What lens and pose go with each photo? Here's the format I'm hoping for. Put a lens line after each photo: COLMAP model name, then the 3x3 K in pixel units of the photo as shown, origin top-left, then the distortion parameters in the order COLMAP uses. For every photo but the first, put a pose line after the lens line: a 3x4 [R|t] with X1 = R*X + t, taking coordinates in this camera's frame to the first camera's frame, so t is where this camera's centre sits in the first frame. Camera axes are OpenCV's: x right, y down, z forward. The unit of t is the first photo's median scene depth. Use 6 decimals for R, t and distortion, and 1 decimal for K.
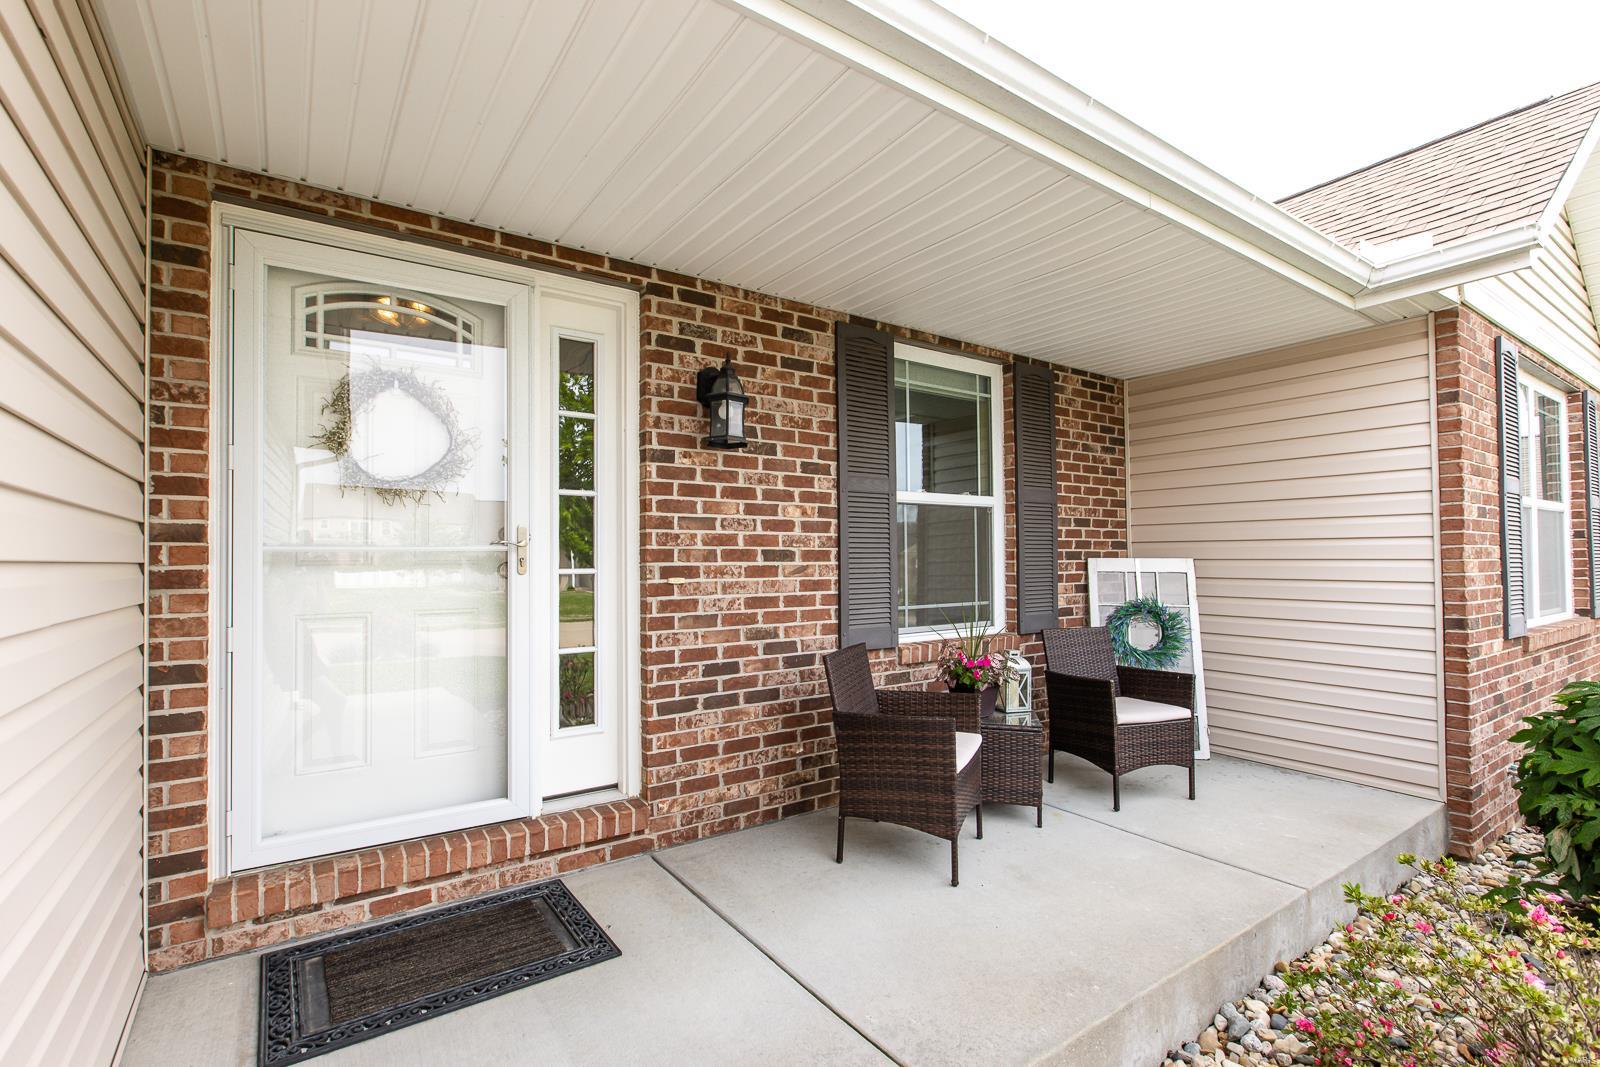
lens RADIAL K [[739.1, 0, 798.5], [0, 739.1, 548.4], [0, 0, 1]] dist [-0.000569, -0.000062]
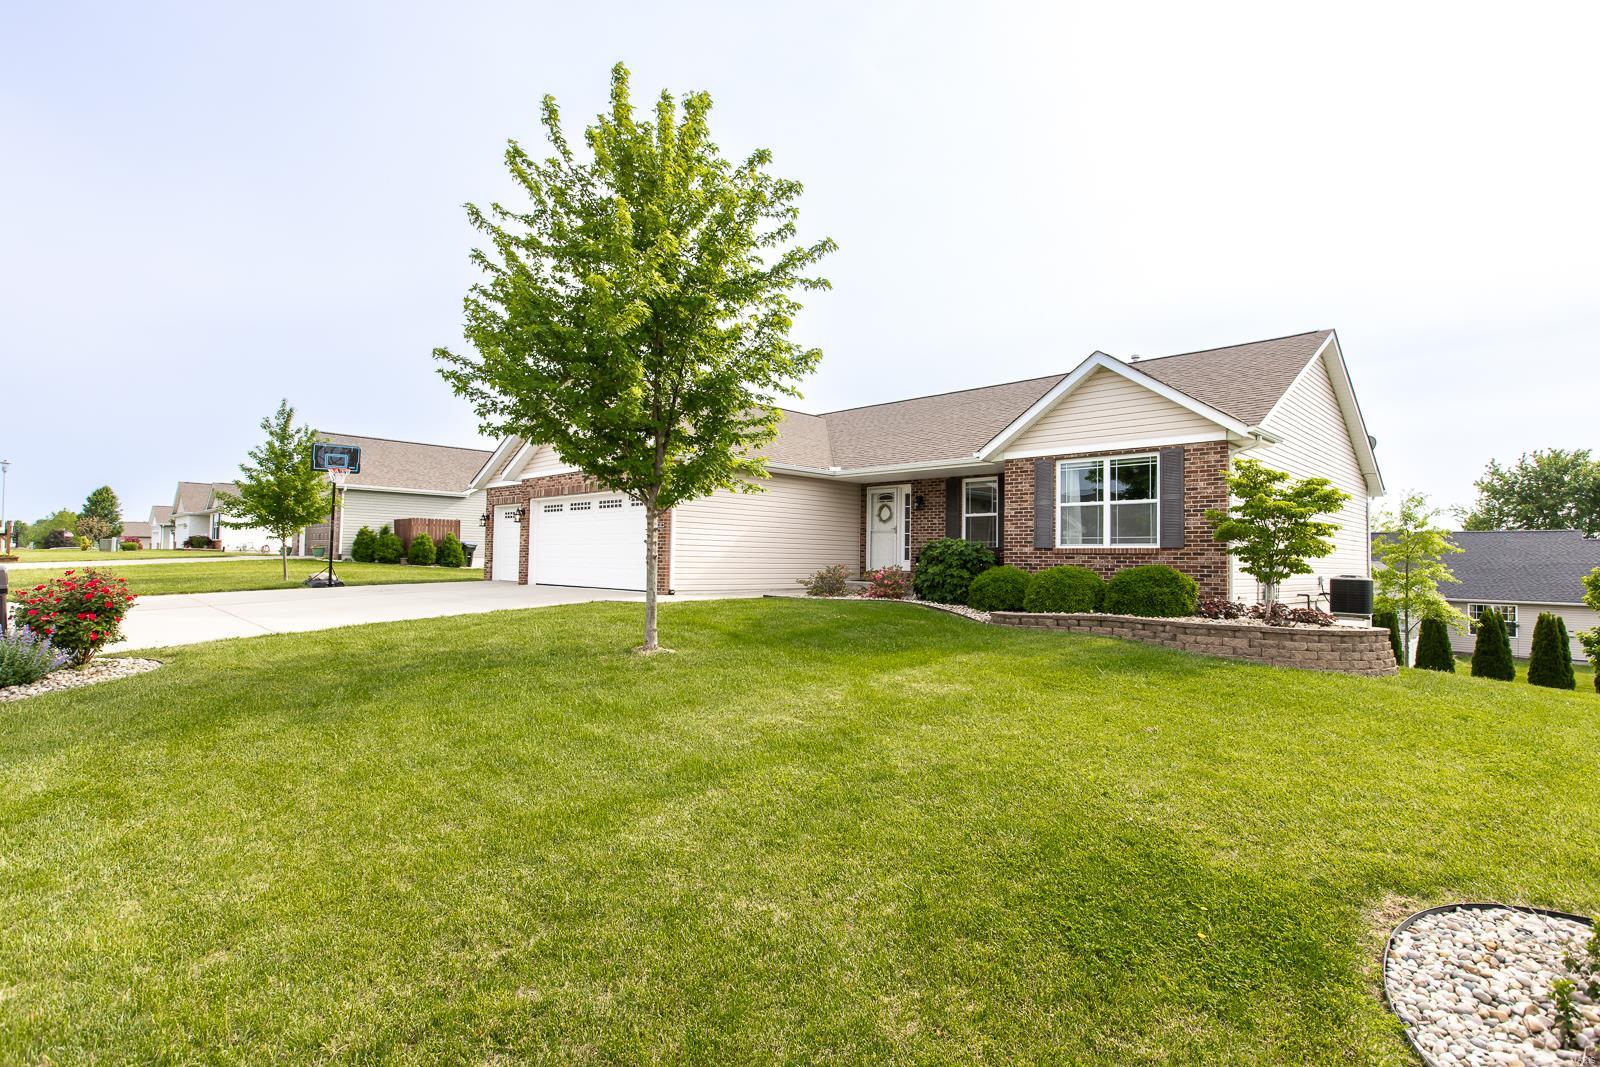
lens RADIAL K [[735.9, 0, 800.0], [0, 735.9, 533.5], [0, 0, 1]] dist [0.000171, 0.000003]
pose [[0.177035, -0.015517, -0.984082, 4.864086], [0.009664, 0.999855, -0.014027, 0.097885], [0.984157, -0.007026, 0.177159, -0.795191]]
